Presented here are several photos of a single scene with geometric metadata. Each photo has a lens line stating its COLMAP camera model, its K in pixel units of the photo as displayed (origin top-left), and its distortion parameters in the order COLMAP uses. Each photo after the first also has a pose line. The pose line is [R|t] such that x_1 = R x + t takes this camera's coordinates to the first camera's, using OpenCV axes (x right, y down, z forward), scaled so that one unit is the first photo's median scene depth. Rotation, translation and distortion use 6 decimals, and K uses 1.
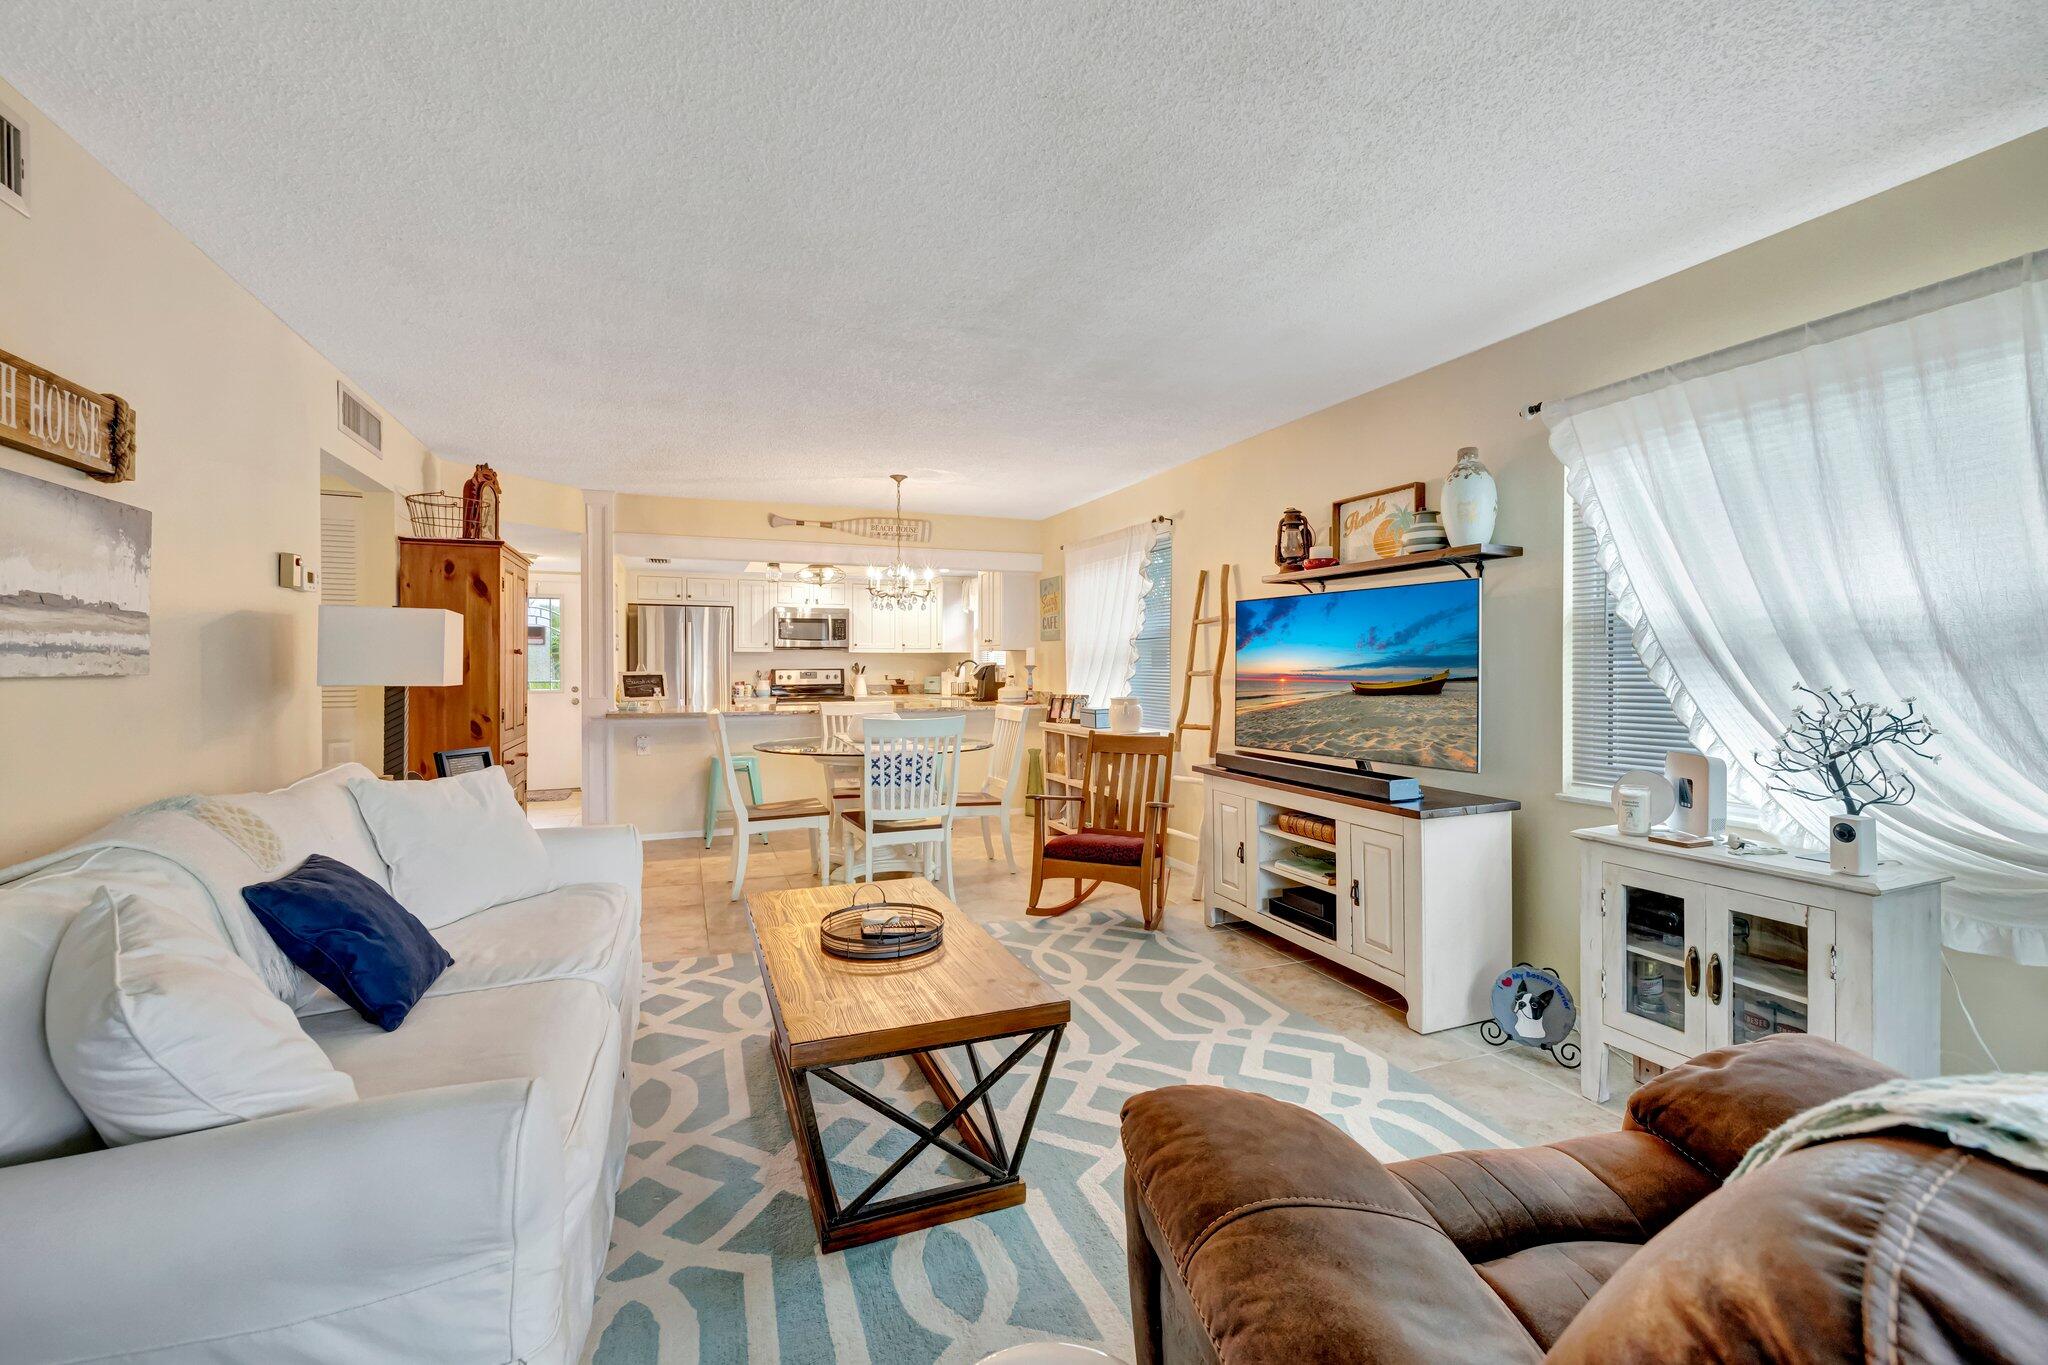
lens RADIAL K [[853.4, 0, 1011.6], [0, 853.4, 669.2], [0, 0, 1]] dist [-0.001888, 0.001435]
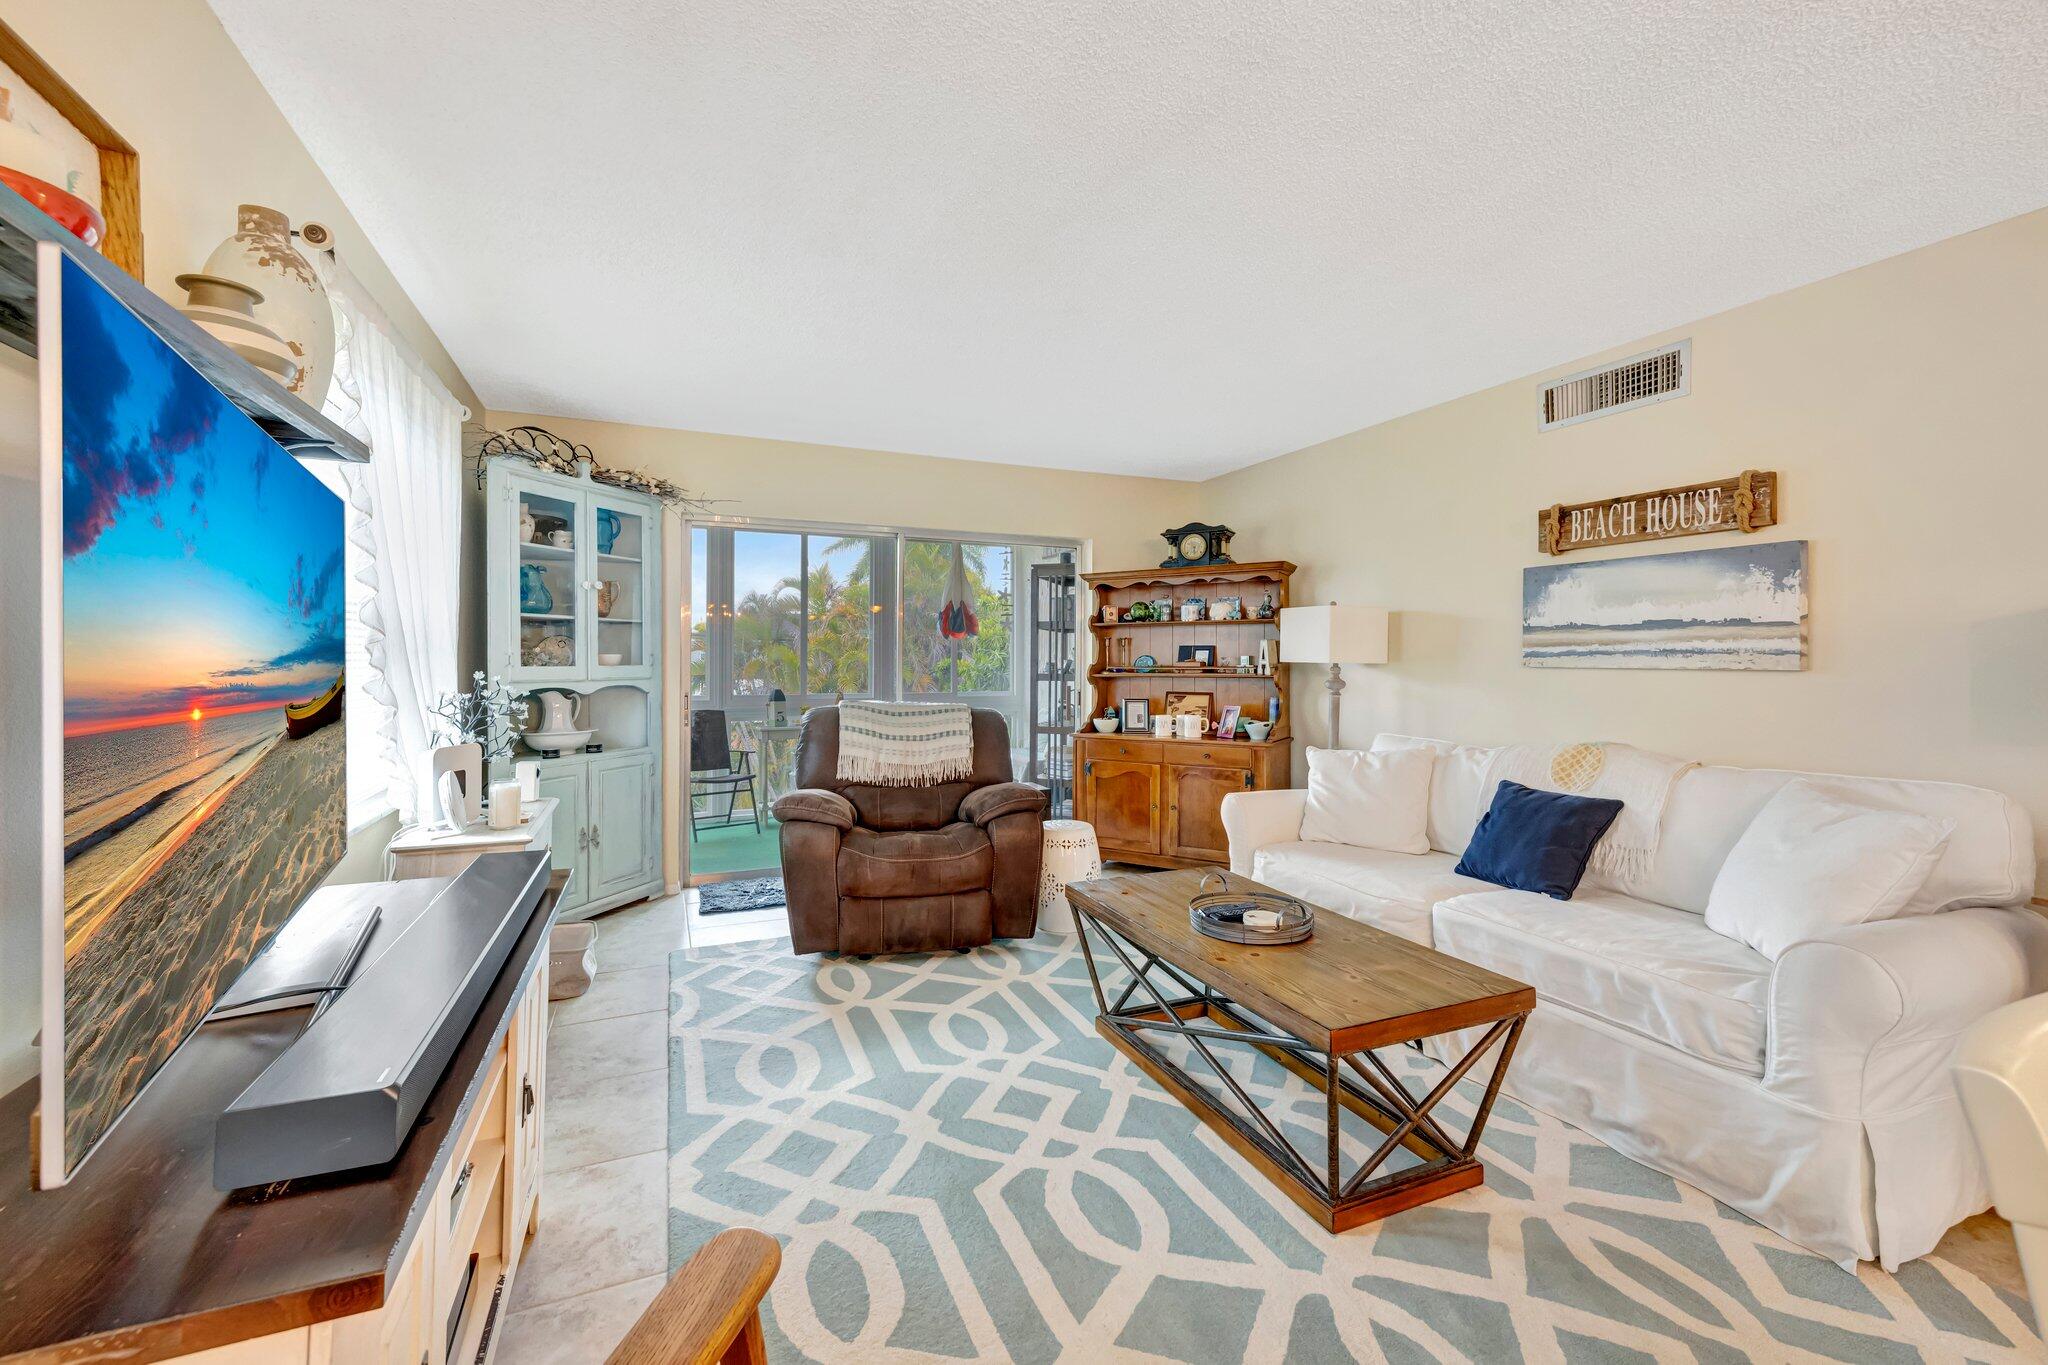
lens RADIAL K [[853.4, 0, 1030.8], [0, 853.4, 665.6], [0, 0, 1]] dist [-0.001888, 0.001435]
pose [[-0.999235, -0.003761, -0.038917, 0.093167], [-0.004236, 0.999917, 0.012148, -0.005460], [0.038868, 0.012303, -0.999169, 1.203545]]
